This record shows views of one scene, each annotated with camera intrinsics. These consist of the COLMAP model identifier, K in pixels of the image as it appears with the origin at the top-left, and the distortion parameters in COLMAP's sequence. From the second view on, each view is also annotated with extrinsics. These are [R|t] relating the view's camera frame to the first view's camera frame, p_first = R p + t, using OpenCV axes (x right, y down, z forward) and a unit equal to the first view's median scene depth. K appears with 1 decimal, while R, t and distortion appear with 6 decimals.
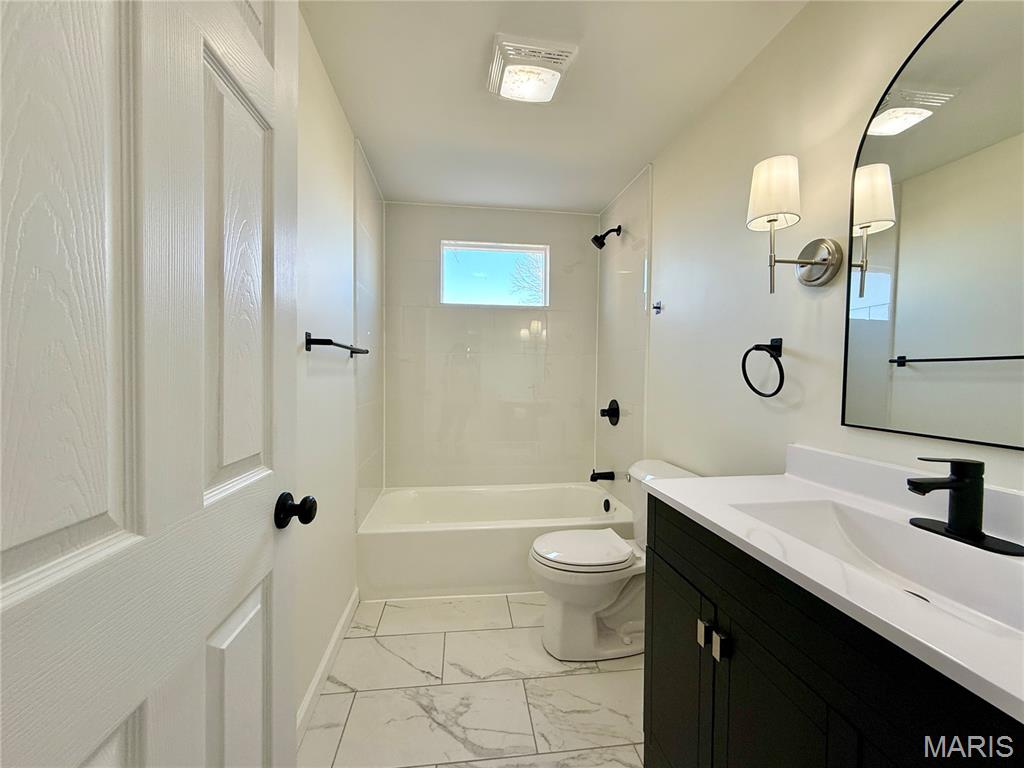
lens RADIAL K [[409.4, 0, 512.0], [0, 409.4, 384.0], [0, 0, 1]] dist [0.001087, 0.000193]
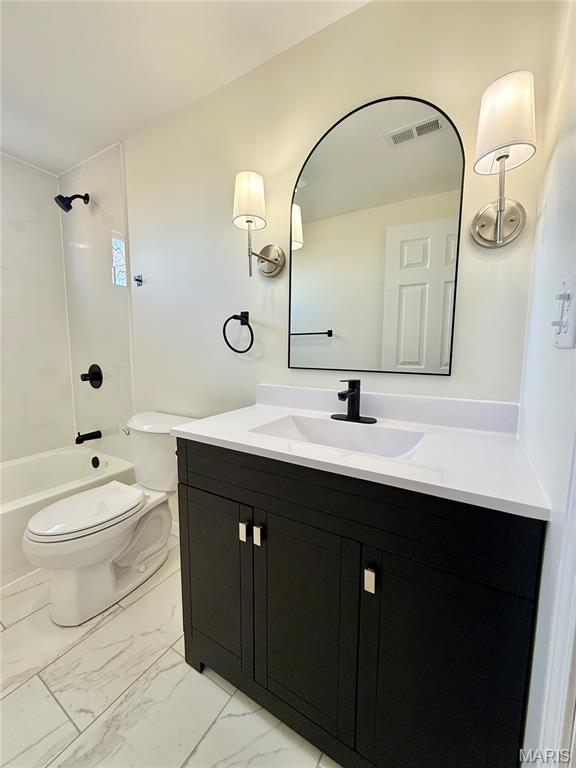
lens RADIAL K [[307.0, 0, 289.0], [0, 307.0, 381.3], [0, 0, 1]] dist [0.001087, 0.000193]
pose [[0.631530, -0.090091, 0.770100, -0.101145], [0.021193, 0.994861, 0.099005, 0.027377], [-0.775062, -0.046204, 0.630194, 0.198657]]
